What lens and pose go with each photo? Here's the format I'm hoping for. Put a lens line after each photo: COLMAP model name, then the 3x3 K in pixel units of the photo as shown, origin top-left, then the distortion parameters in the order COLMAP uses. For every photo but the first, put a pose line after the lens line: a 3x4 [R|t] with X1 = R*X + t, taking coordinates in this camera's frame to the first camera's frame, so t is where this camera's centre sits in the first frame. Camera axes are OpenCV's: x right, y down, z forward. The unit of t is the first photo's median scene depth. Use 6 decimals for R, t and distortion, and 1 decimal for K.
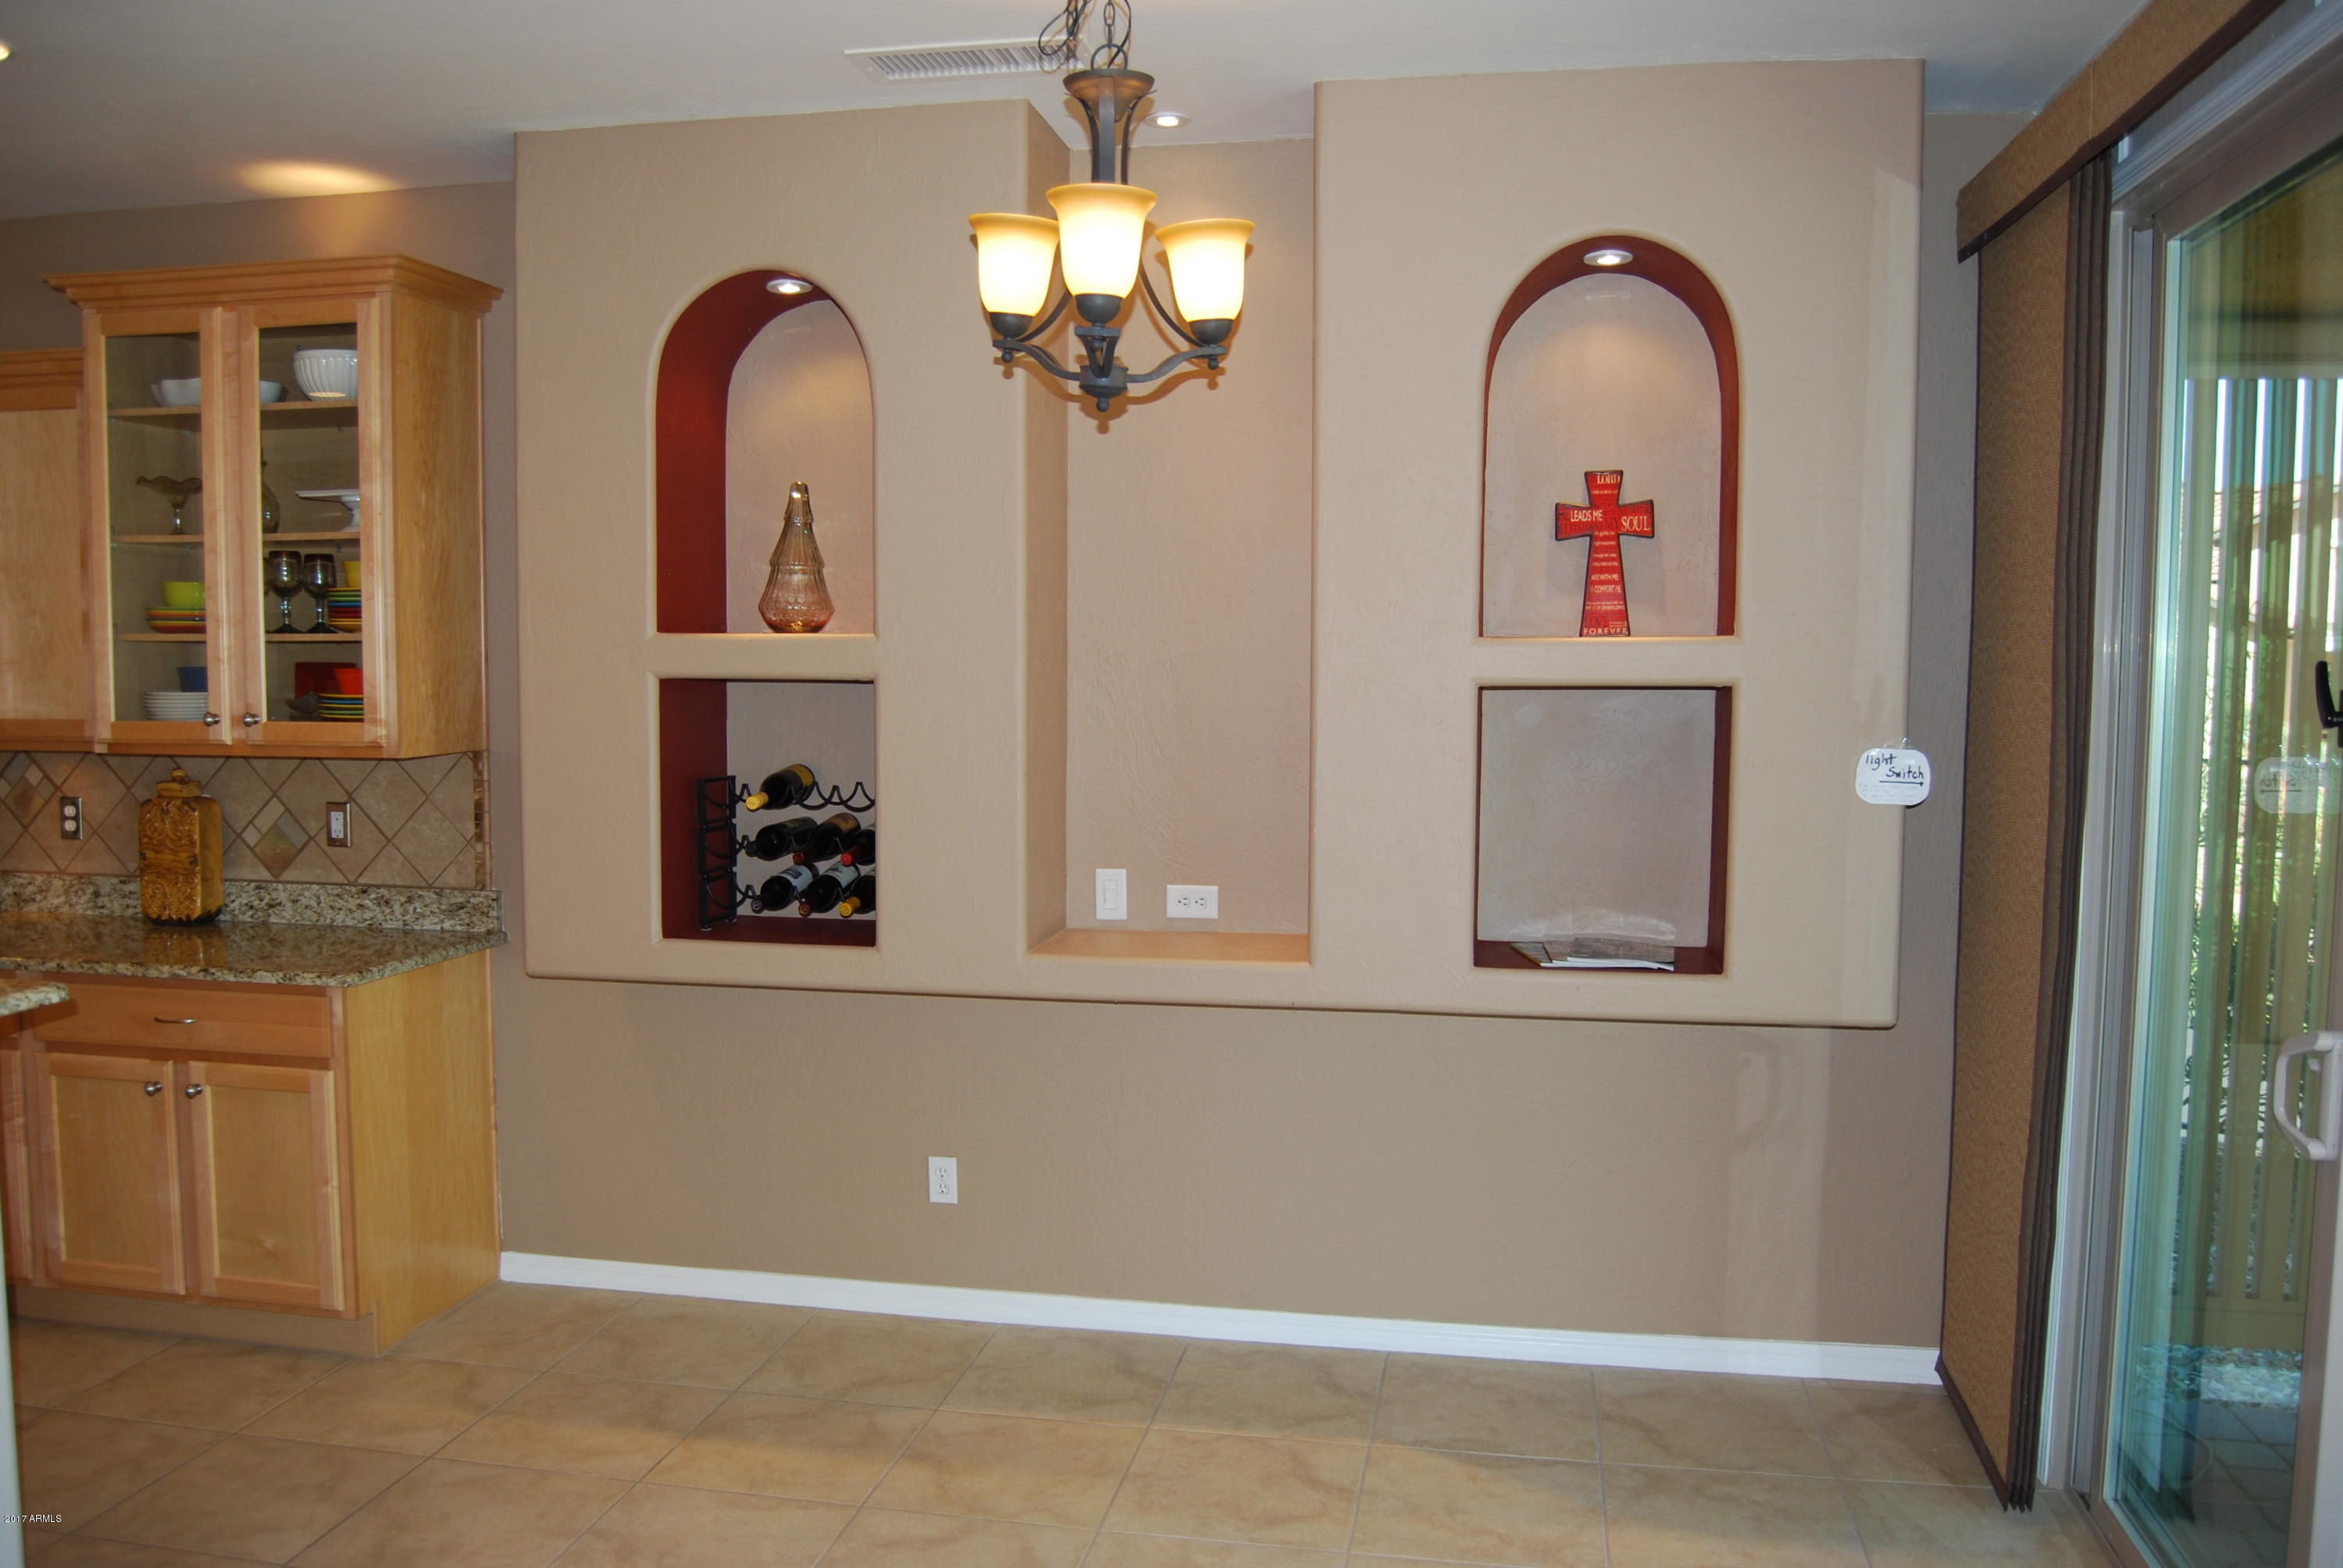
lens RADIAL K [[1839.4, 0, 1147.0], [0, 1839.4, 792.7], [0, 0, 1]] dist [-0.096722, 0.039707]
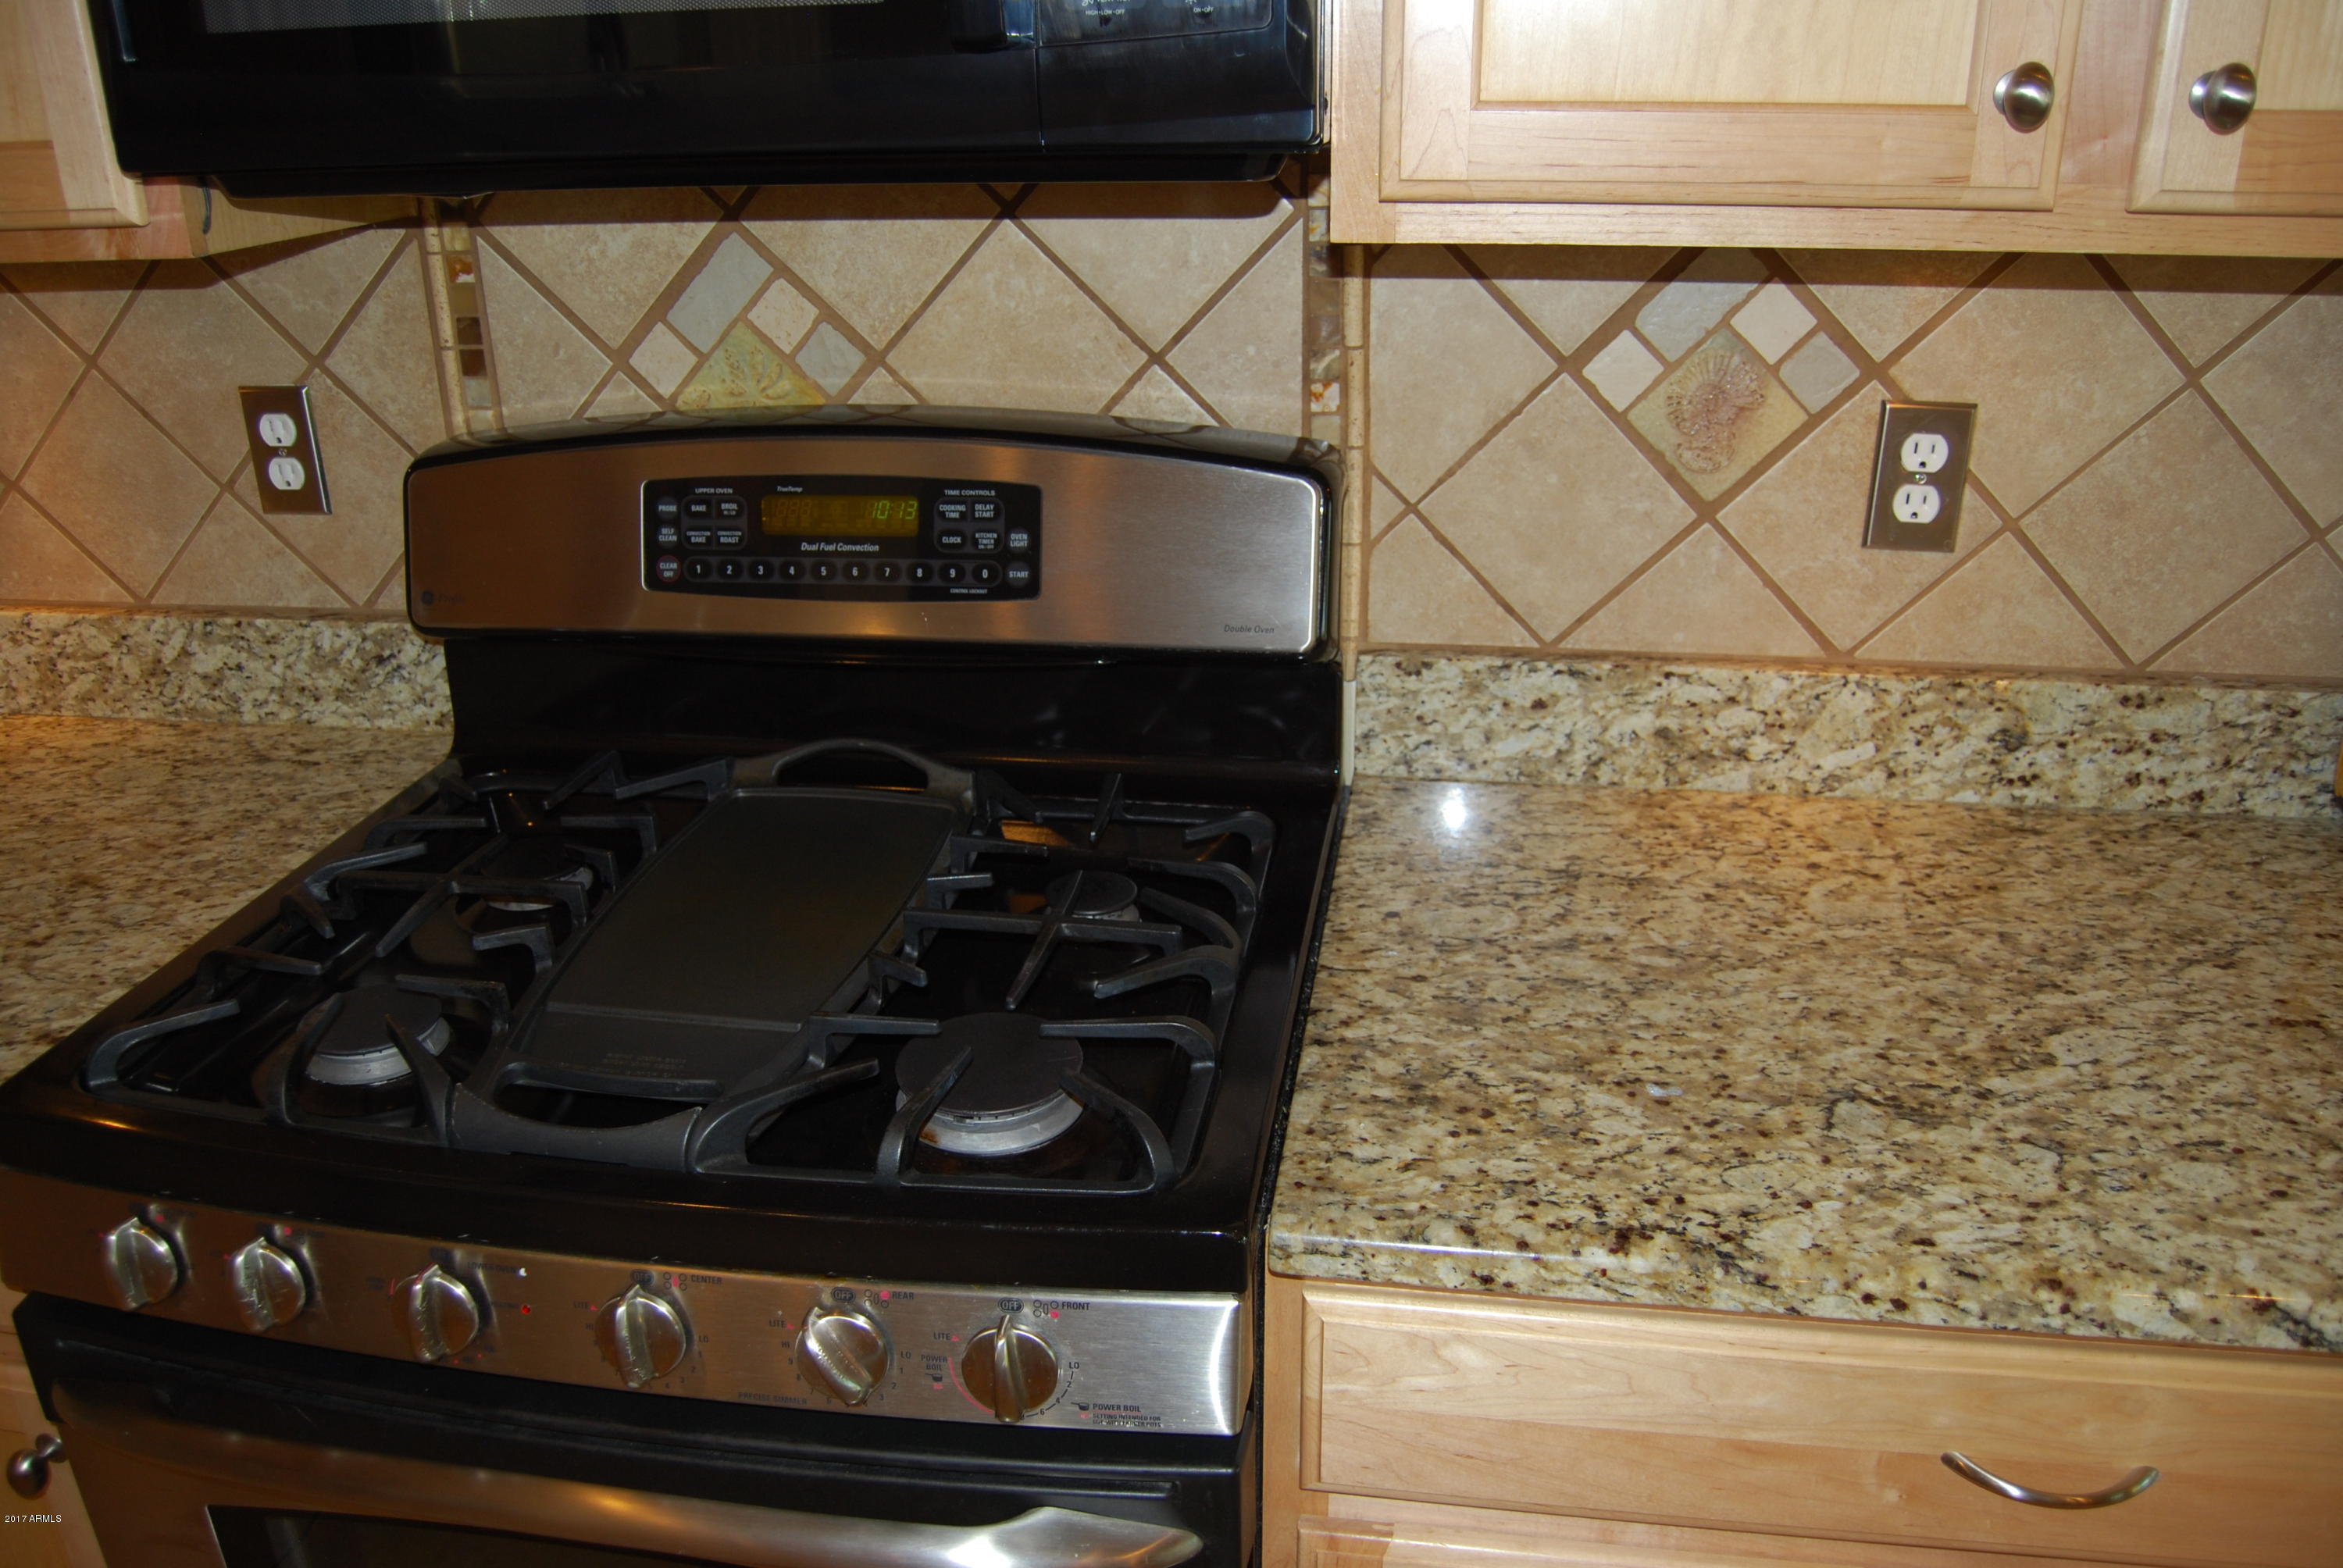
lens RADIAL K [[1839.4, 0, 1160.6], [0, 1839.4, 802.5], [0, 0, 1]] dist [-0.096722, 0.039707]
pose [[0.999223, -0.034587, 0.018894, -0.770378], [0.026744, 0.947190, 0.319555, -0.033177], [-0.028949, -0.318801, 0.947379, 0.756711]]
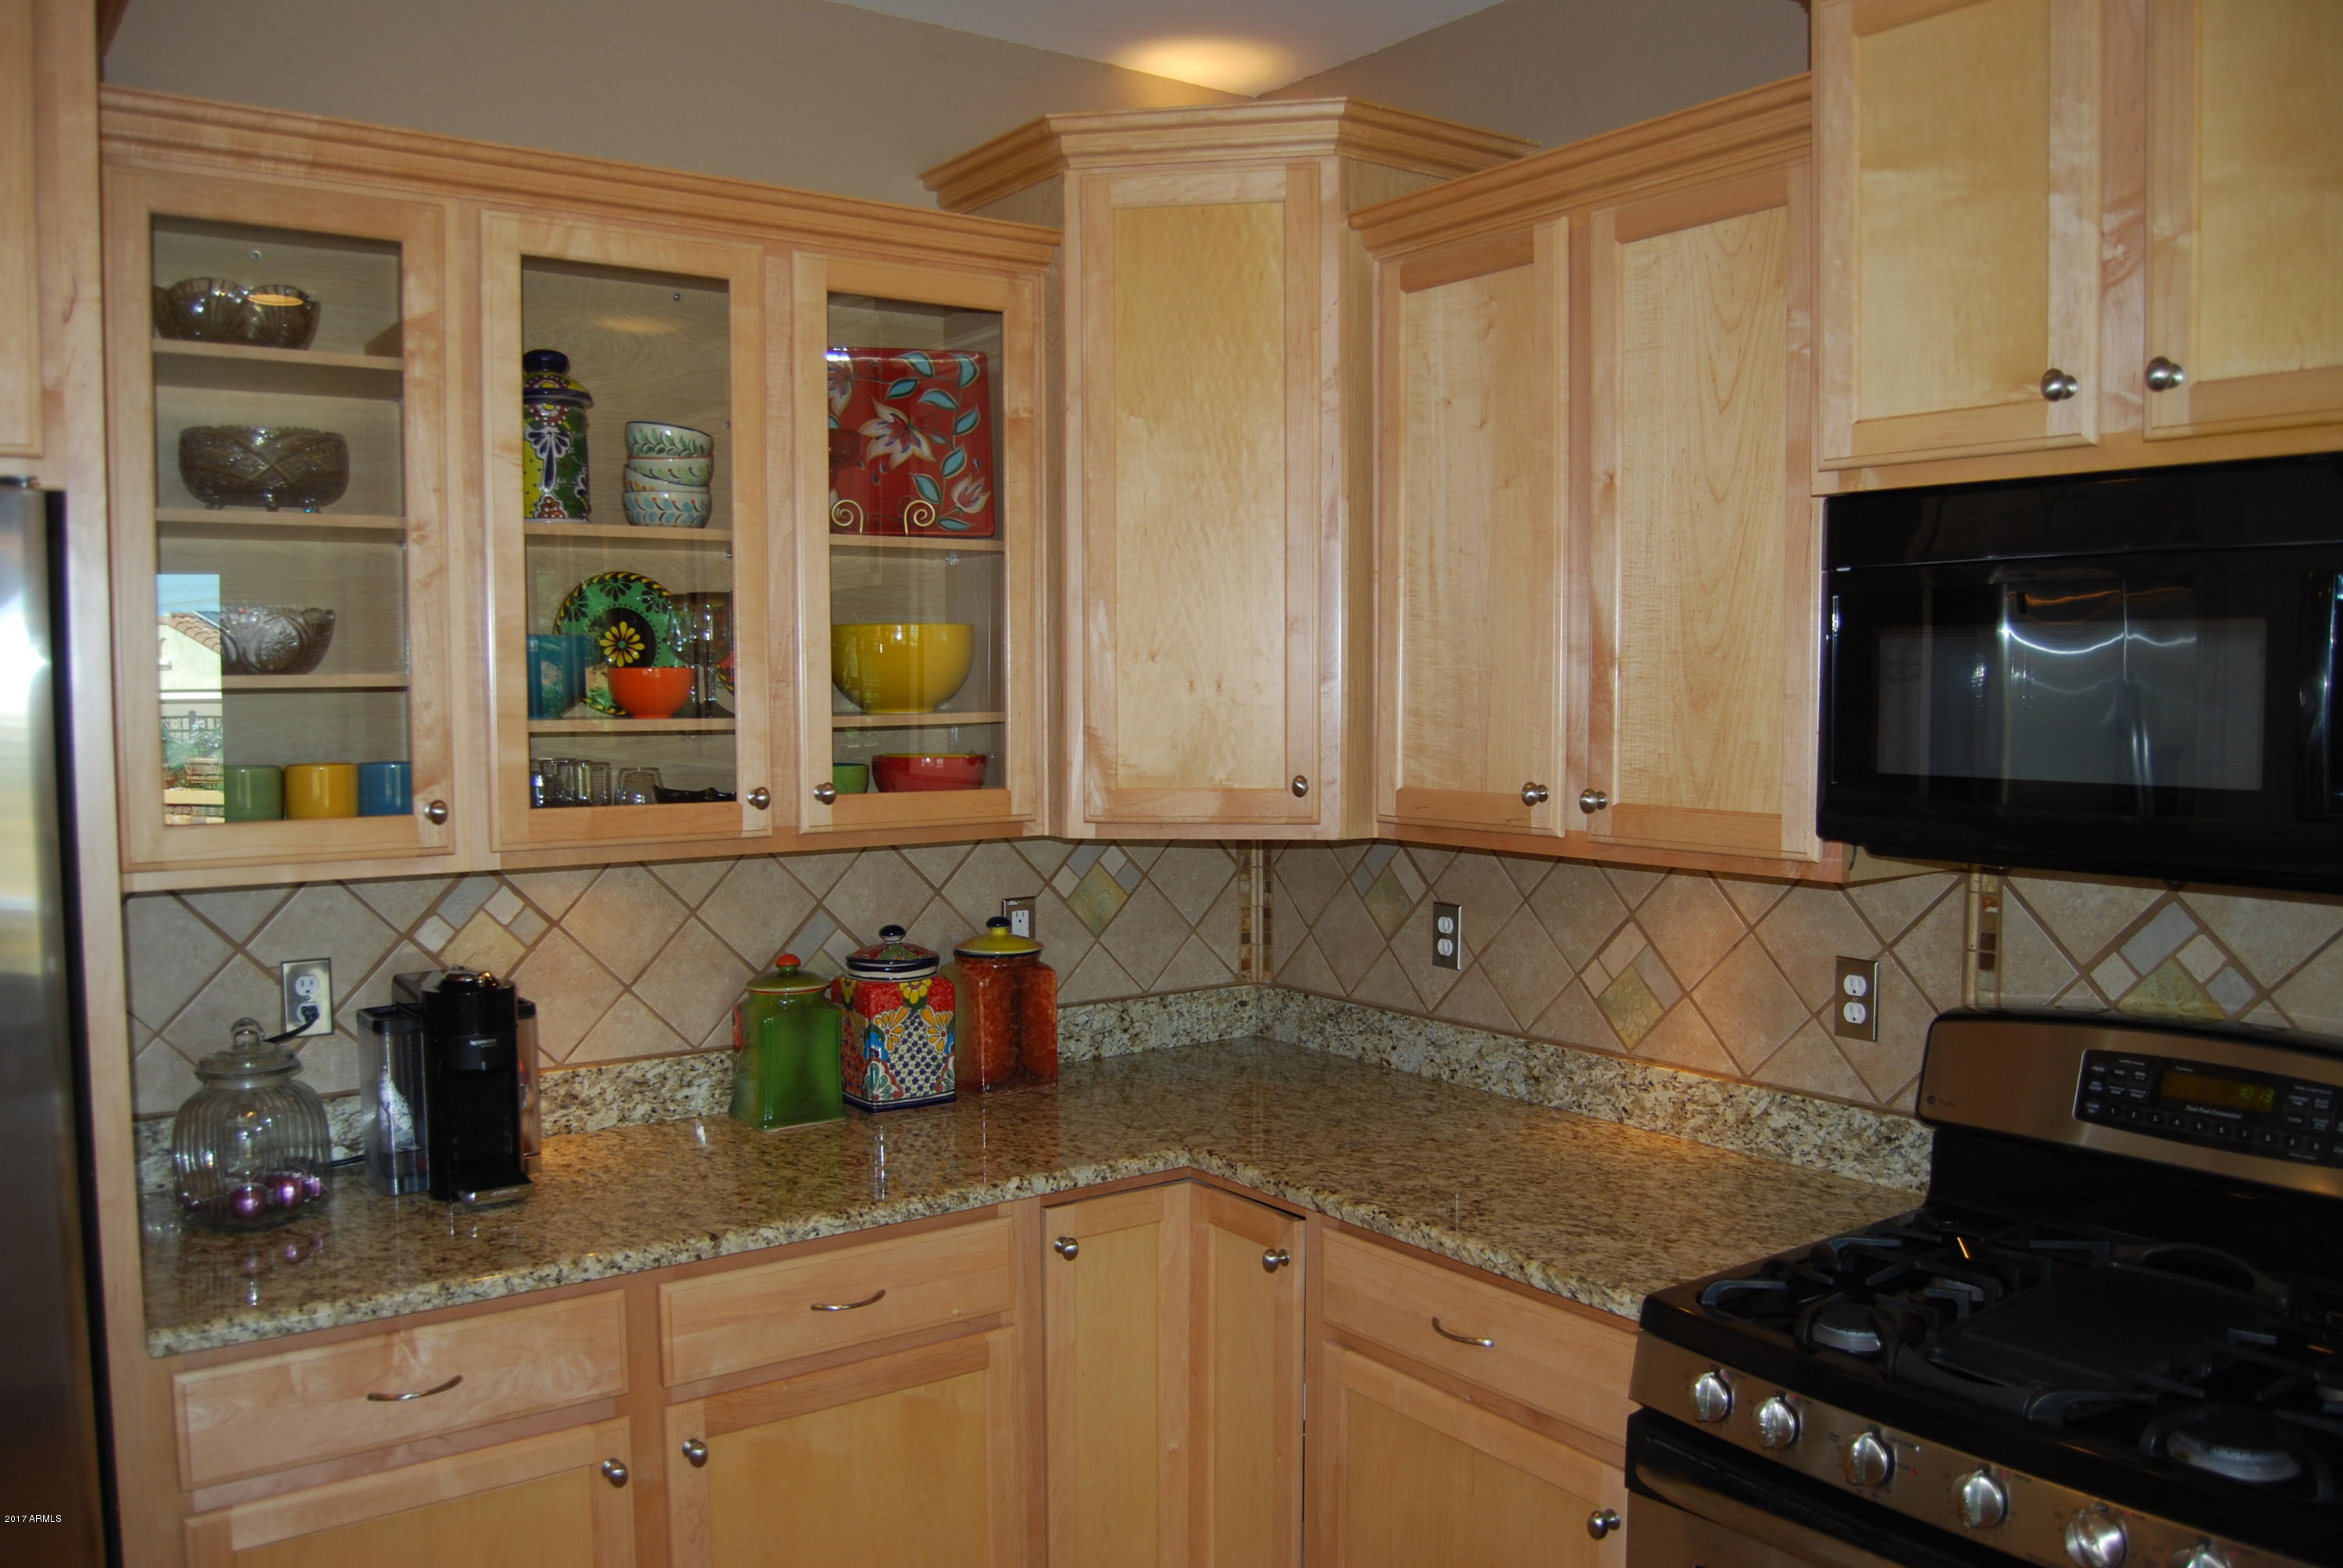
lens RADIAL K [[1839.4, 0, 1156.6], [0, 1839.4, 792.0], [0, 0, 1]] dist [-0.096722, 0.039707]
pose [[0.727432, 0.033604, -0.685356, -0.705693], [-0.045669, 0.998957, 0.000508, -0.045434], [0.684658, 0.030930, 0.728208, 0.552472]]
